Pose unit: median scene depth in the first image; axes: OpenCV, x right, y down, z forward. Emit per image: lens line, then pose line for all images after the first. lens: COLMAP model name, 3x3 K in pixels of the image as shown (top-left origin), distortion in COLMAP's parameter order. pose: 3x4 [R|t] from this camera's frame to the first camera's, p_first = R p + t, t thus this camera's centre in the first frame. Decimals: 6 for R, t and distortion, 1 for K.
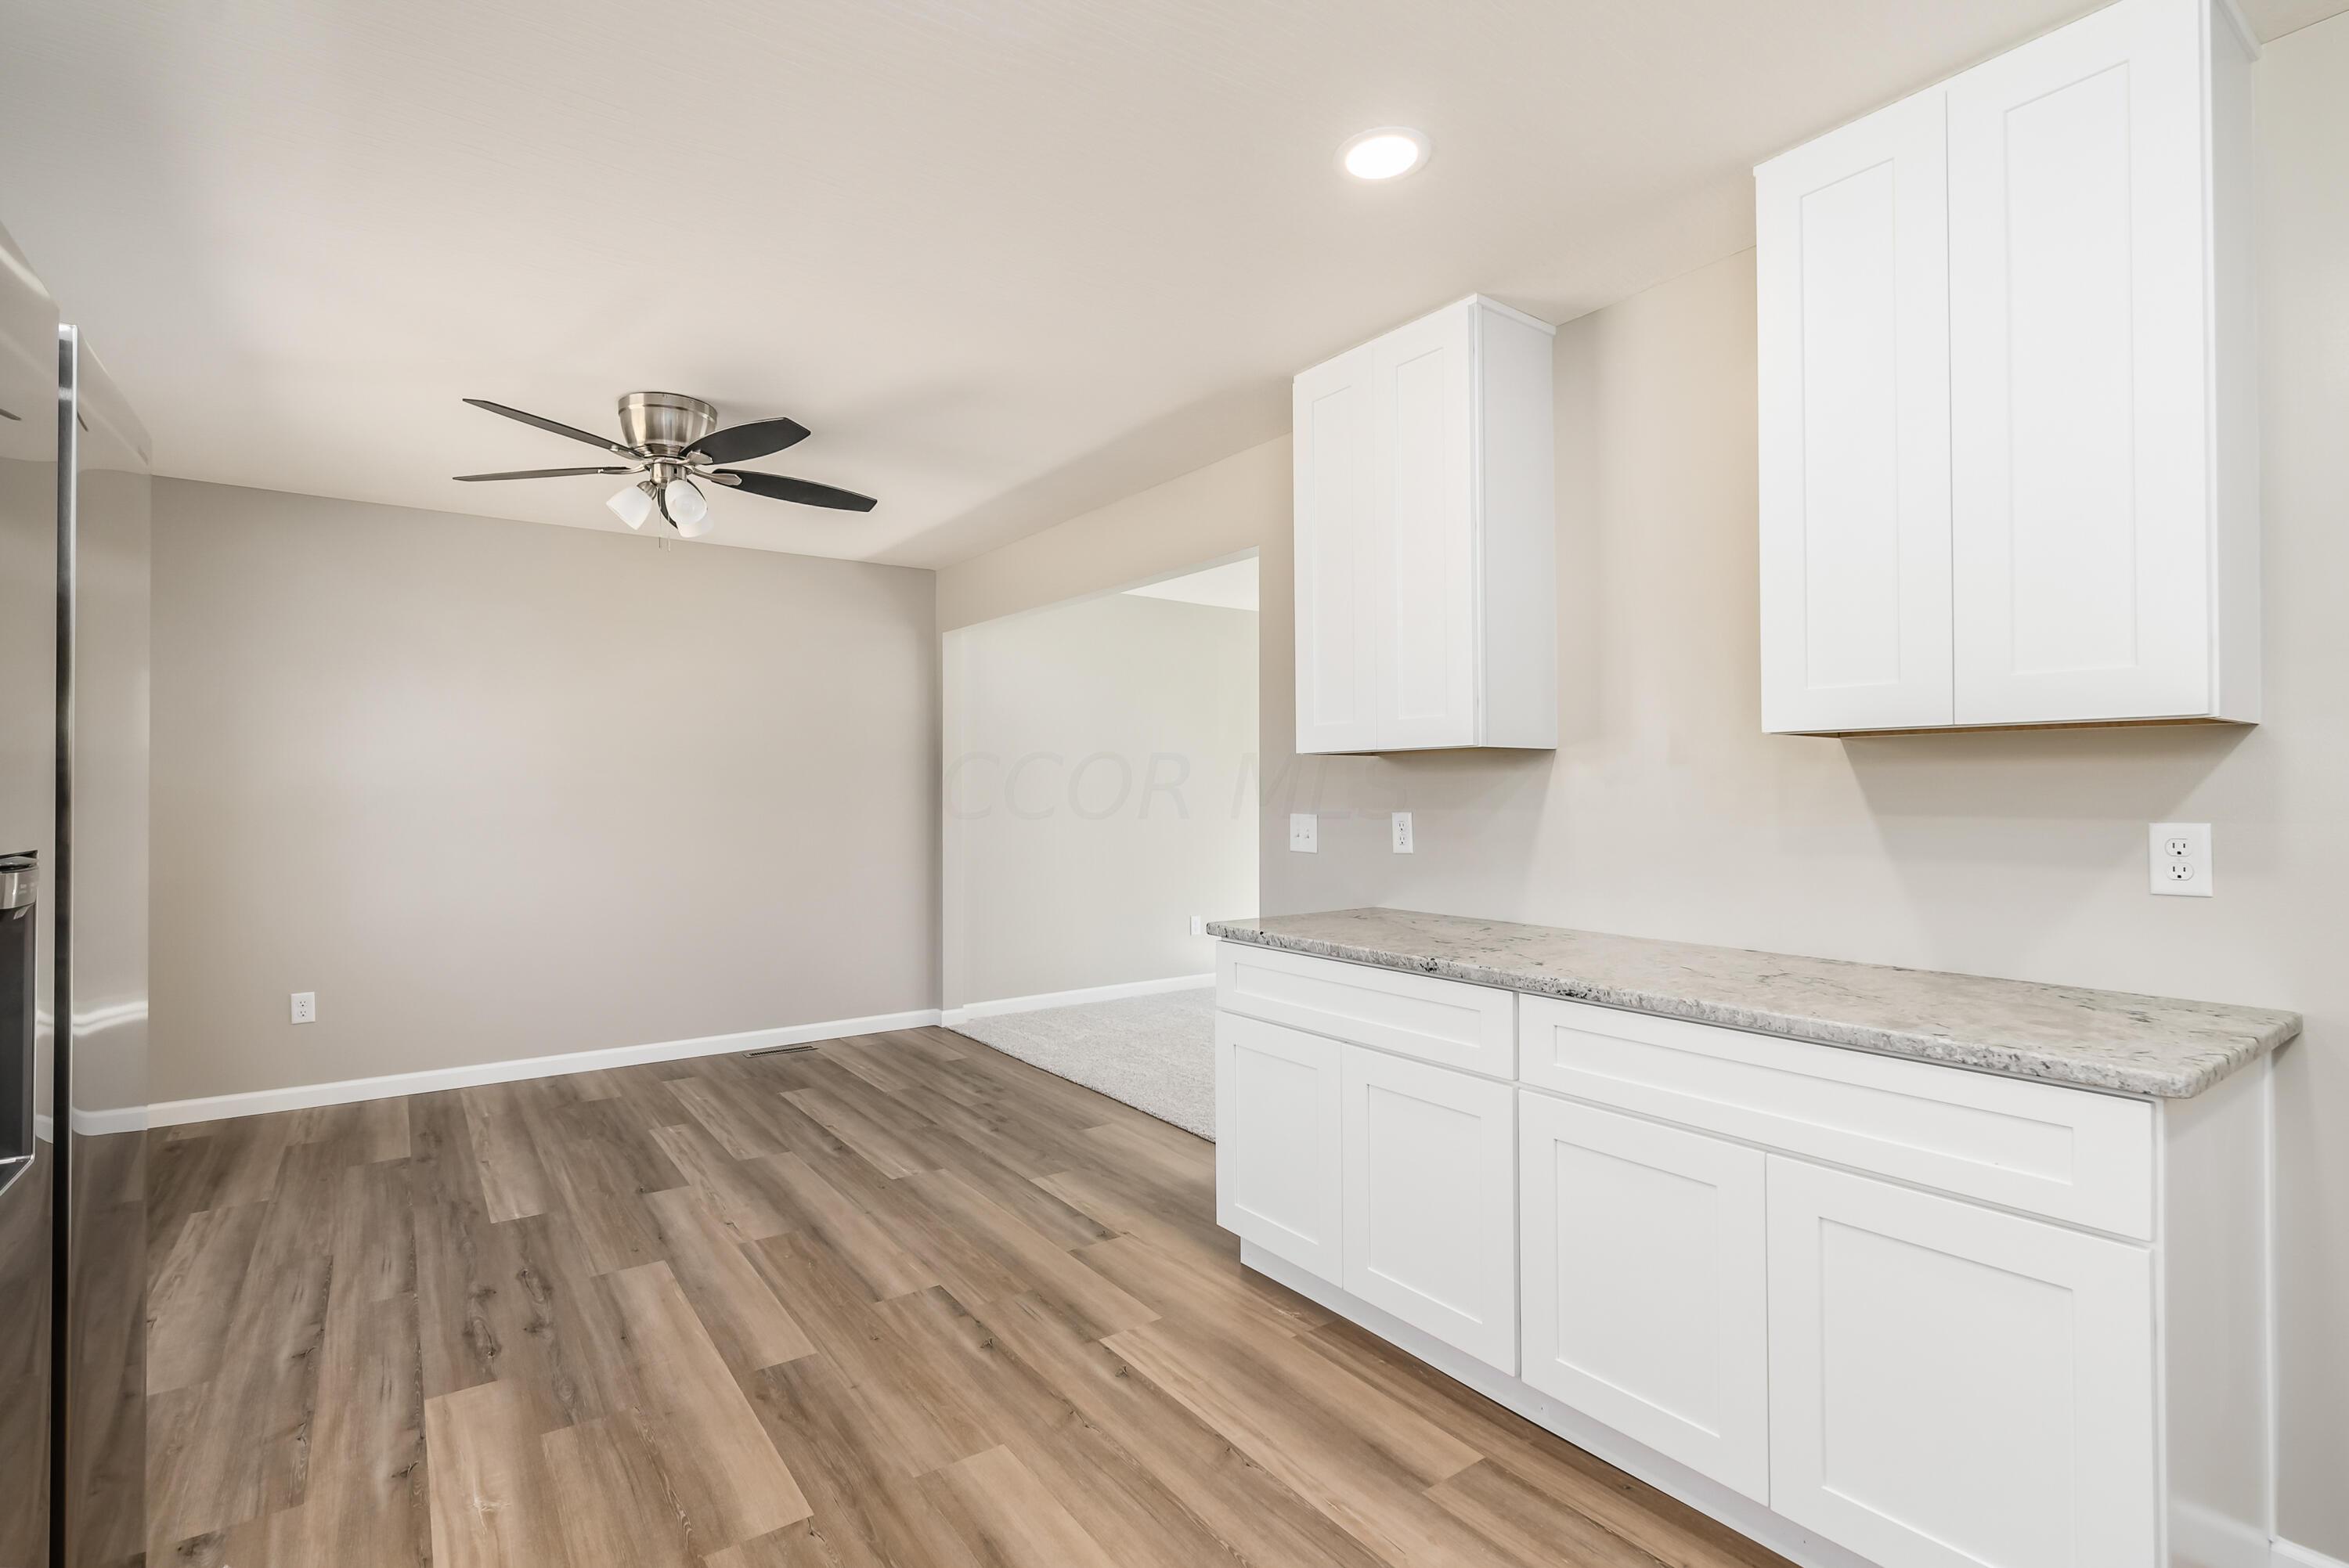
lens RADIAL K [[1087.9, 0, 1133.2], [0, 1087.9, 773.8], [0, 0, 1]] dist [-0.008349, 0.000601]
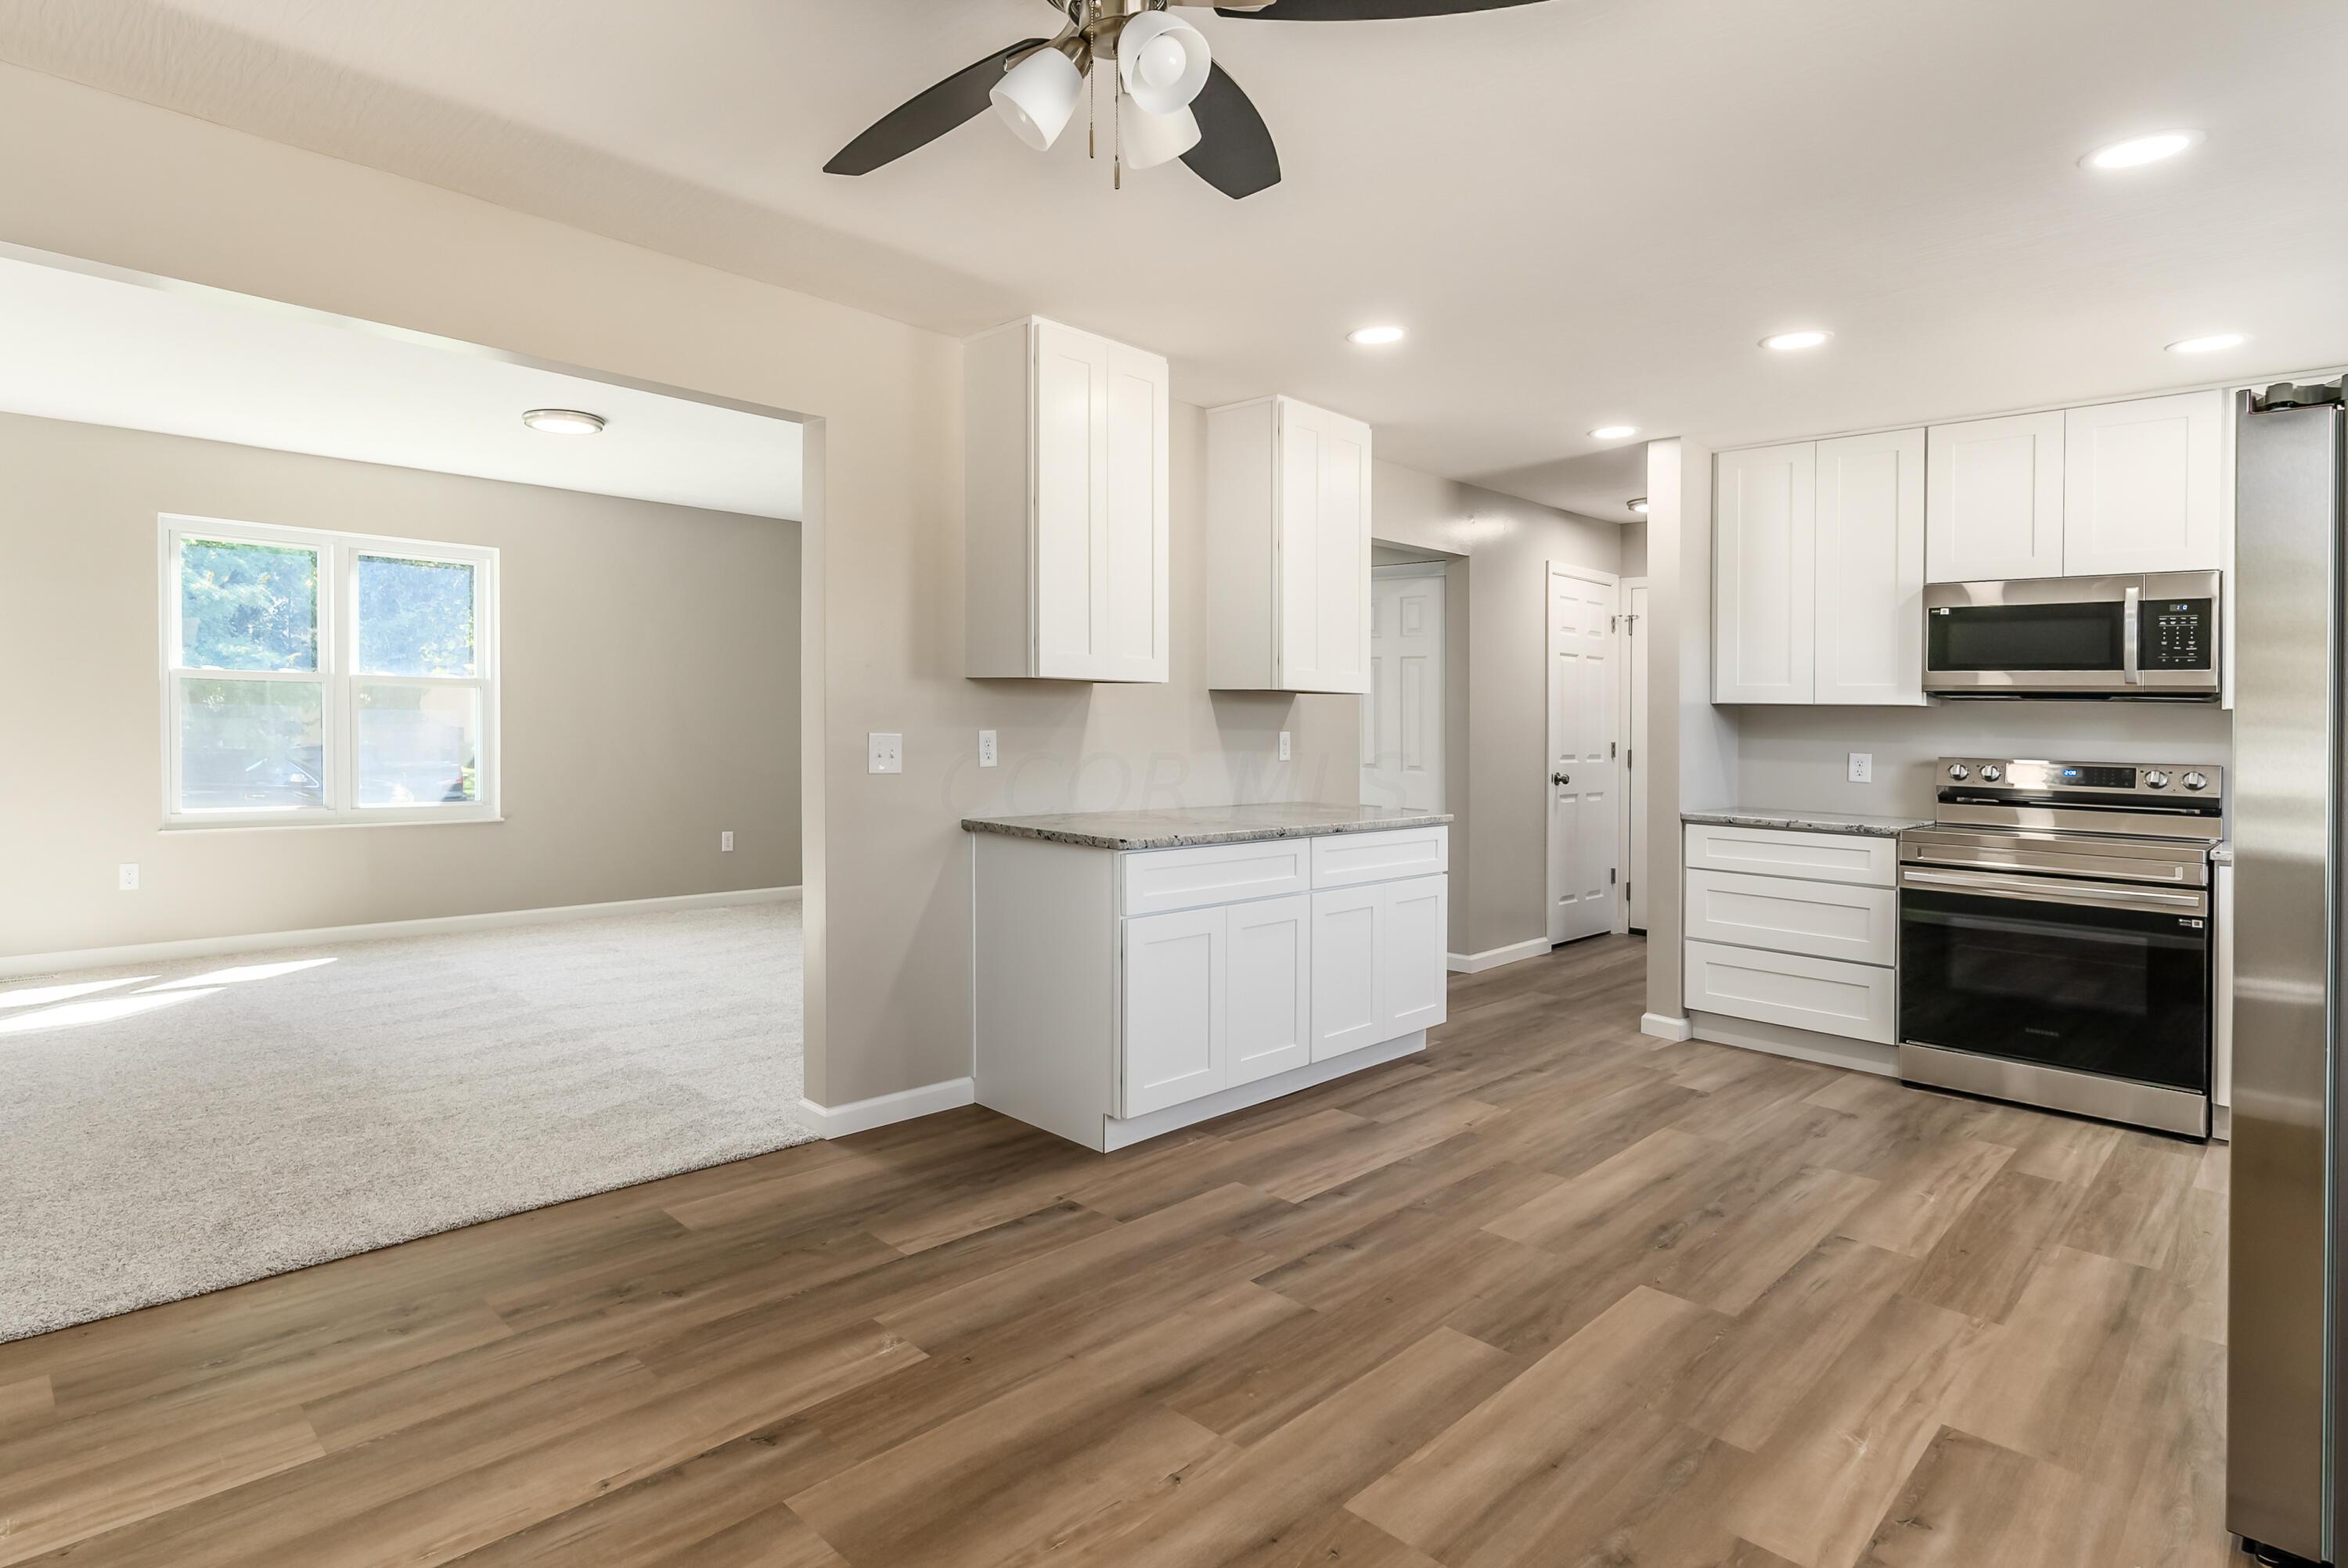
lens RADIAL K [[1179.6, 0, 941.8], [0, 1179.6, 721.9], [0, 0, 1]] dist [-0.011343, 0.000573]
pose [[-0.090225, -0.008271, 0.995887, -1.212595], [-0.039330, 0.999215, 0.004735, 0.031029], [-0.995144, -0.038741, -0.090480, 1.497933]]
